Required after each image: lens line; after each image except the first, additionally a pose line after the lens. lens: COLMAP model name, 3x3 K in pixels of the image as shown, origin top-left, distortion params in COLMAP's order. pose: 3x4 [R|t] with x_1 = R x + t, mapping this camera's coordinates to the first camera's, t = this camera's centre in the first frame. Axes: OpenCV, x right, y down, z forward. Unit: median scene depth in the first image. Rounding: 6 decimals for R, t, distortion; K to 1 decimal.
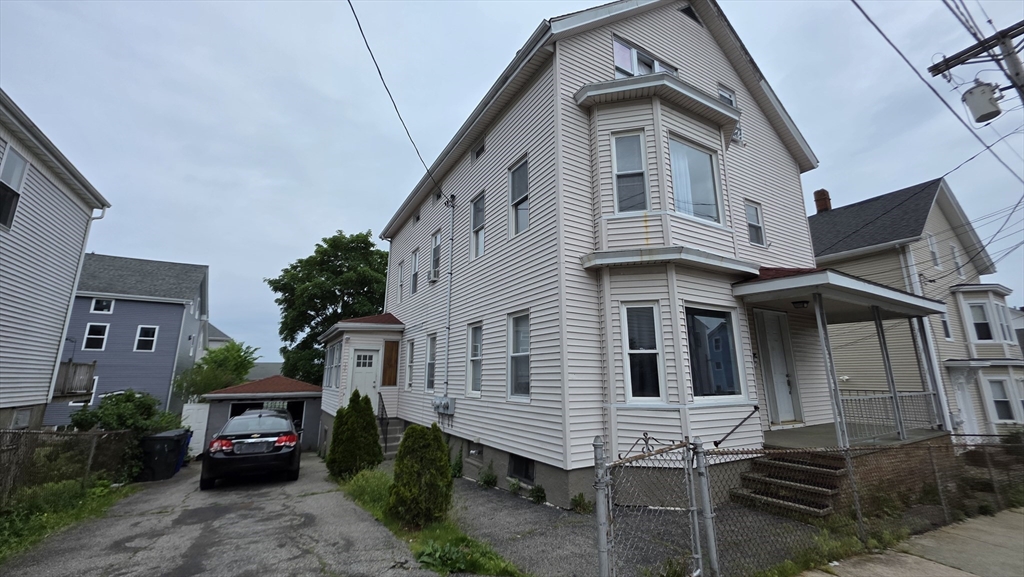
lens RADIAL K [[403.2, 0, 512.0], [0, 403.2, 288.5], [0, 0, 1]] dist [0.001784, 0.000123]
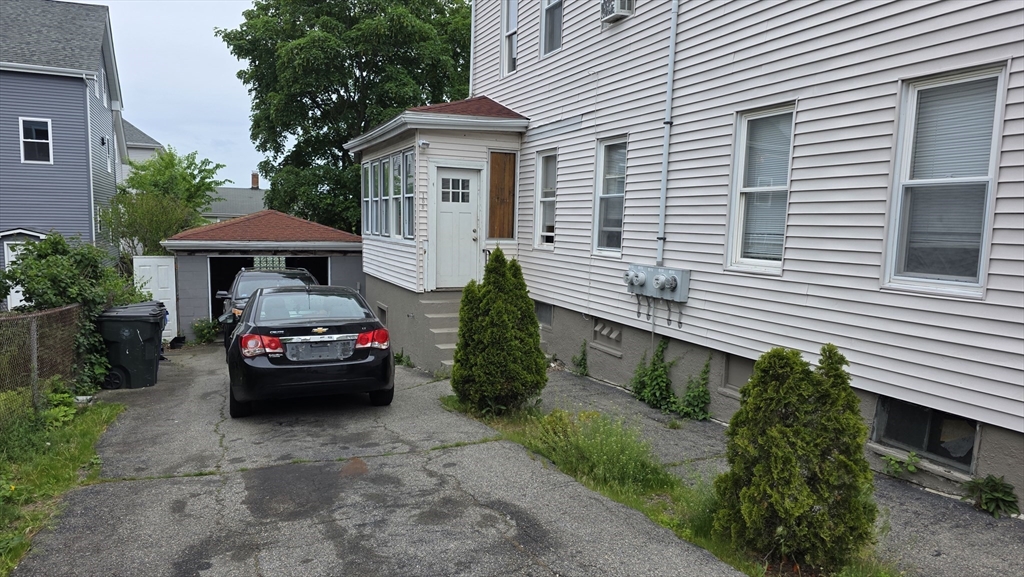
lens RADIAL K [[660.8, 0, 512.3], [0, 660.8, 296.8], [0, 0, 1]] dist [0.075582, -0.073585]
pose [[0.994246, 0.038401, -0.100000, -0.203893], [-0.003852, 0.945748, 0.324879, 0.031562], [0.107050, -0.322625, 0.940454, 0.158940]]
